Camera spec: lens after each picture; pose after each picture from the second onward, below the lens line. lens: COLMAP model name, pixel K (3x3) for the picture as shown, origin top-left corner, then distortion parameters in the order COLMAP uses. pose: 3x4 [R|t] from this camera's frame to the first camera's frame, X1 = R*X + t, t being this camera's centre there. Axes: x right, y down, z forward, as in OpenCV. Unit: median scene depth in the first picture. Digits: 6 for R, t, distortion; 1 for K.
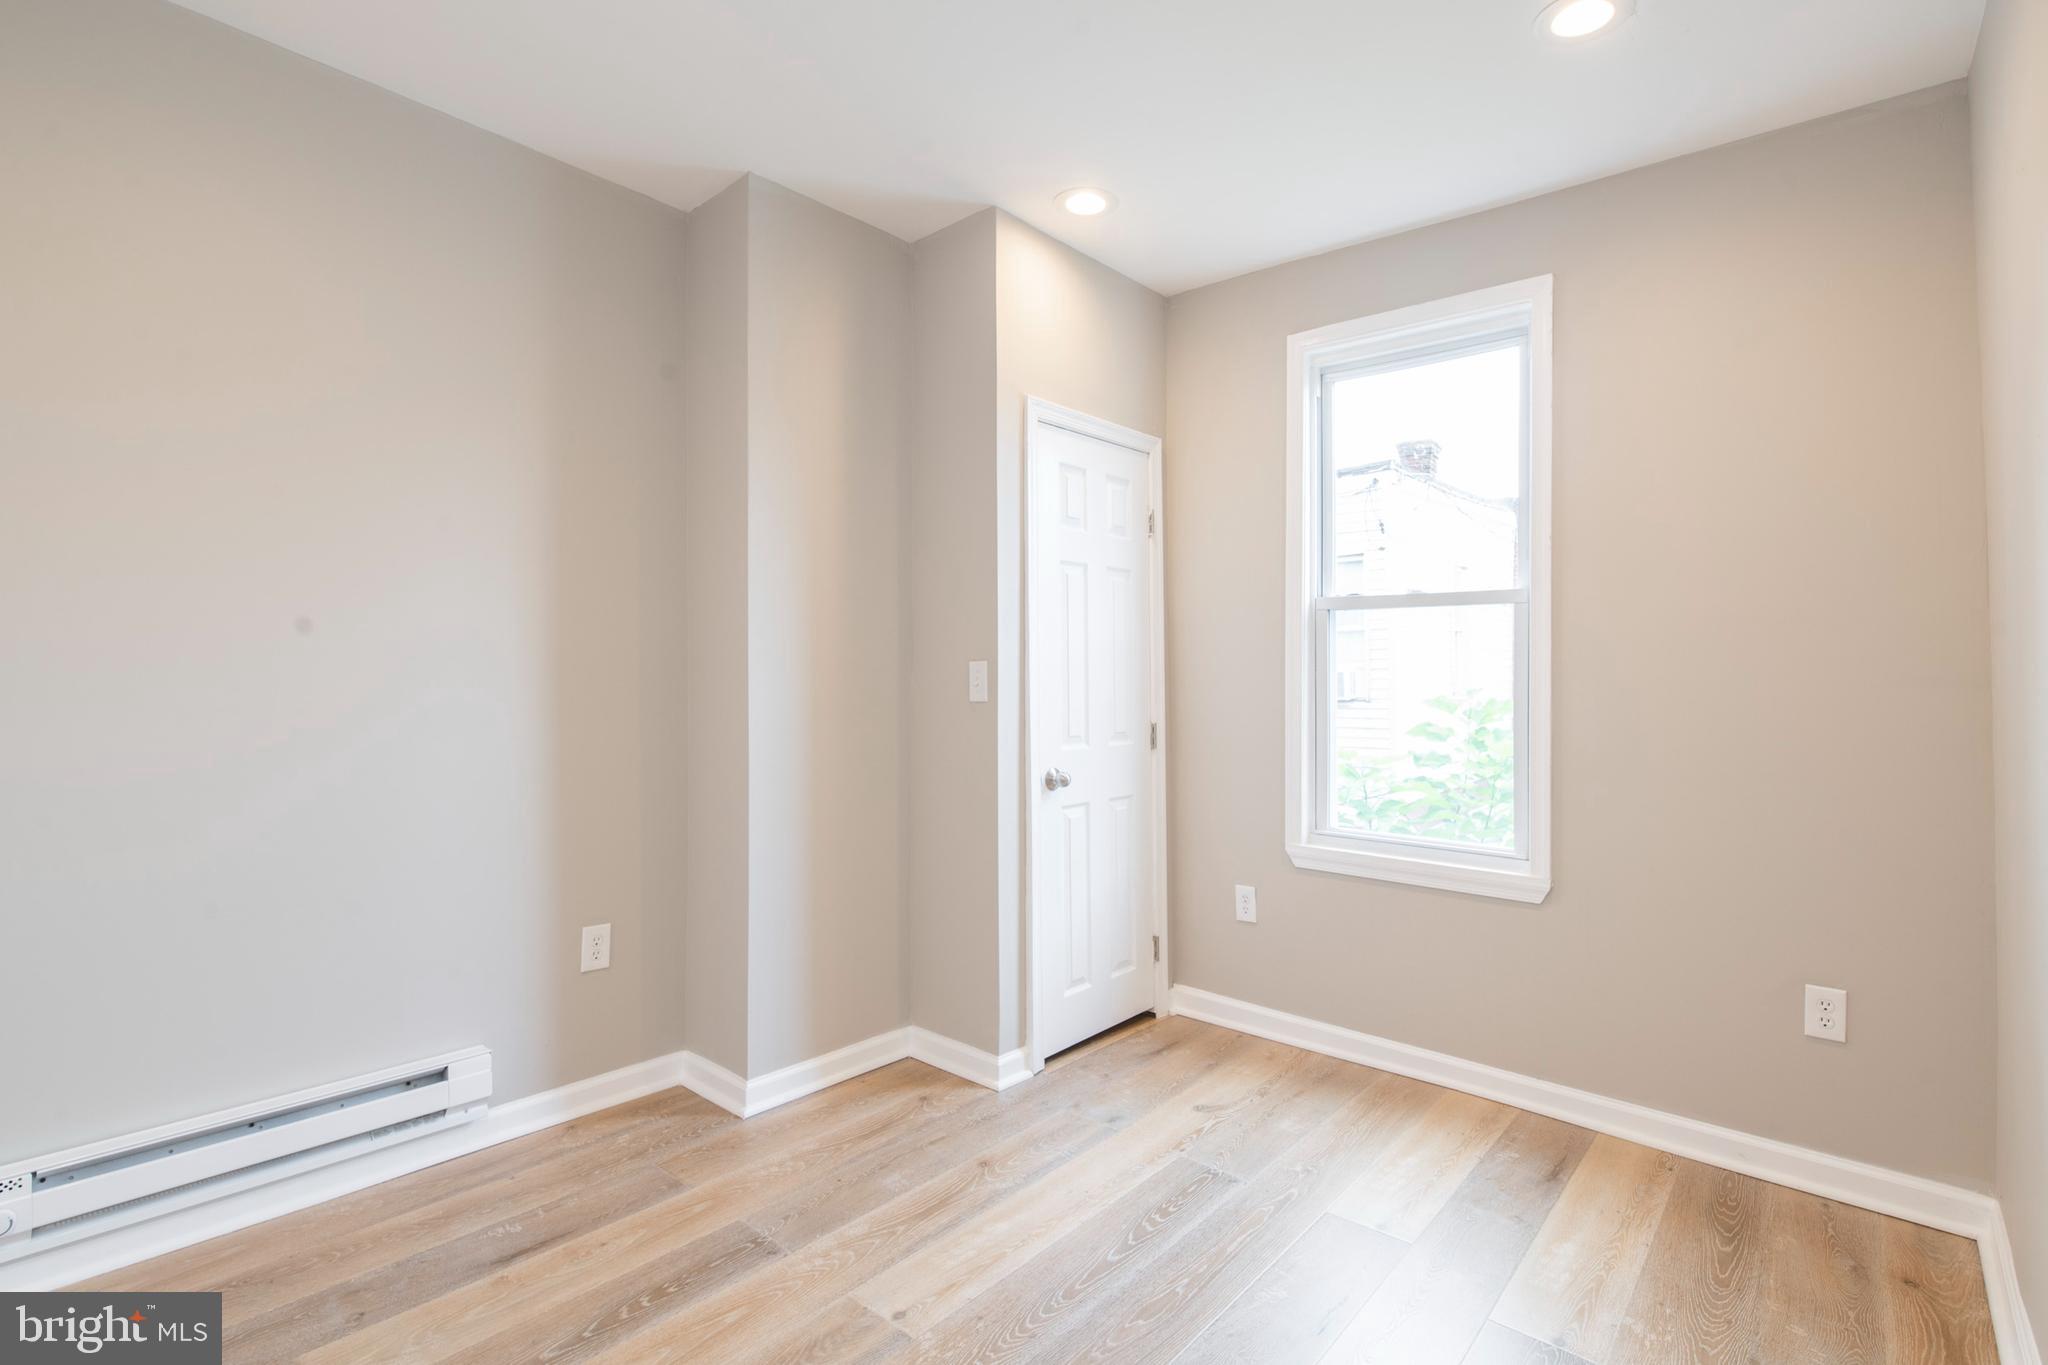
lens RADIAL K [[974.6, 0, 1030.7], [0, 974.6, 692.5], [0, 0, 1]] dist [-0.008675, -0.004577]
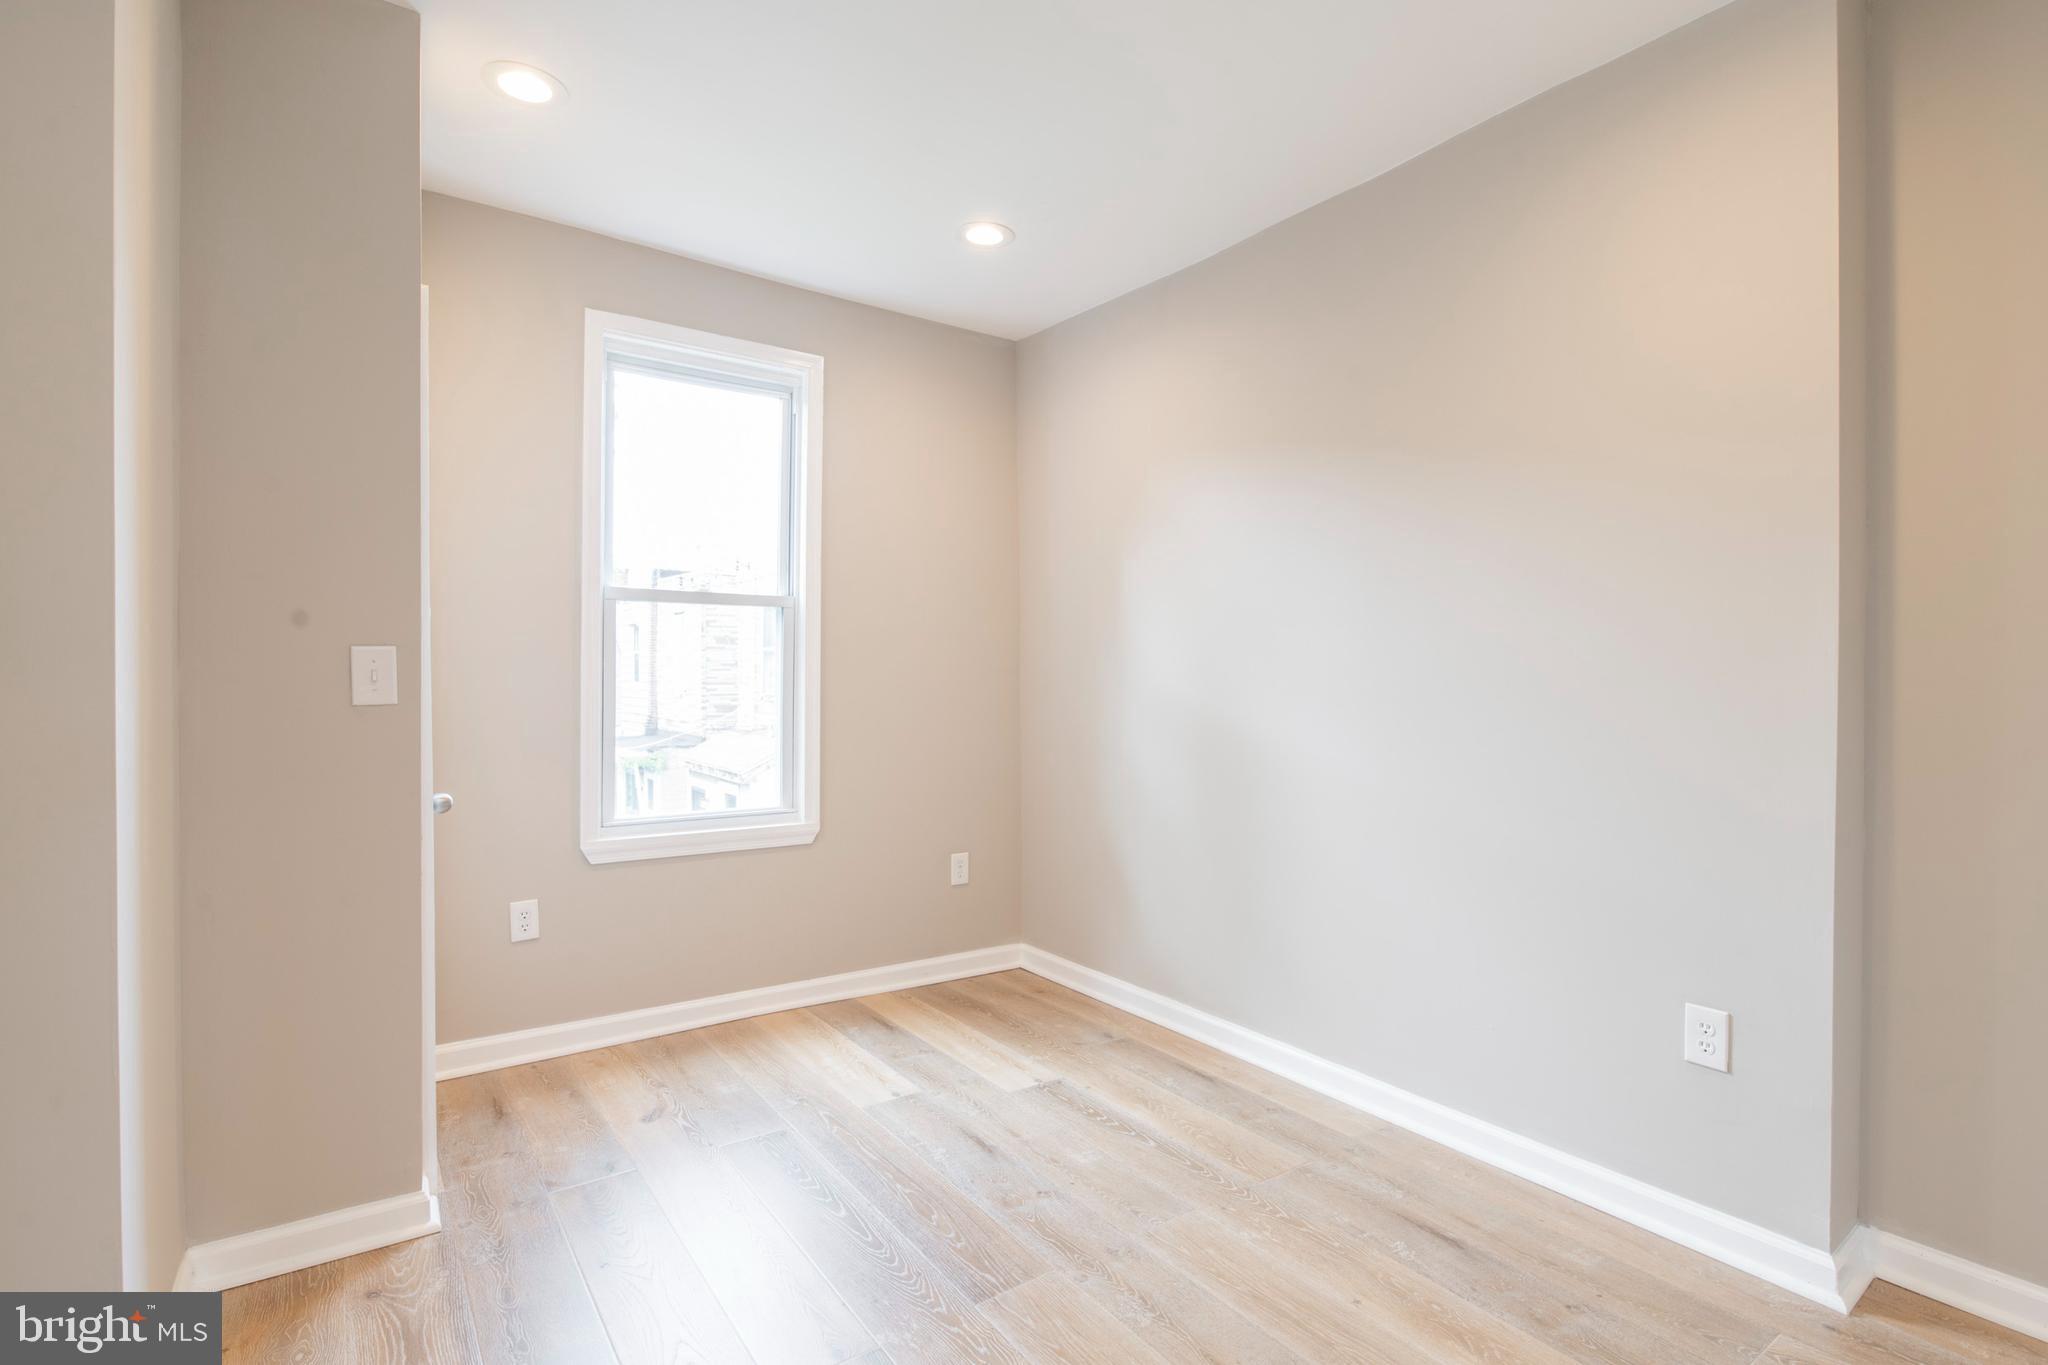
lens RADIAL K [[974.6, 0, 1056.5], [0, 974.6, 696.6], [0, 0, 1]] dist [-0.008675, -0.004577]
pose [[0.218743, -0.029394, 0.975340, -0.639318], [0.016489, 0.999515, 0.026425, -0.005225], [-0.975643, 0.010302, 0.219122, 0.386379]]
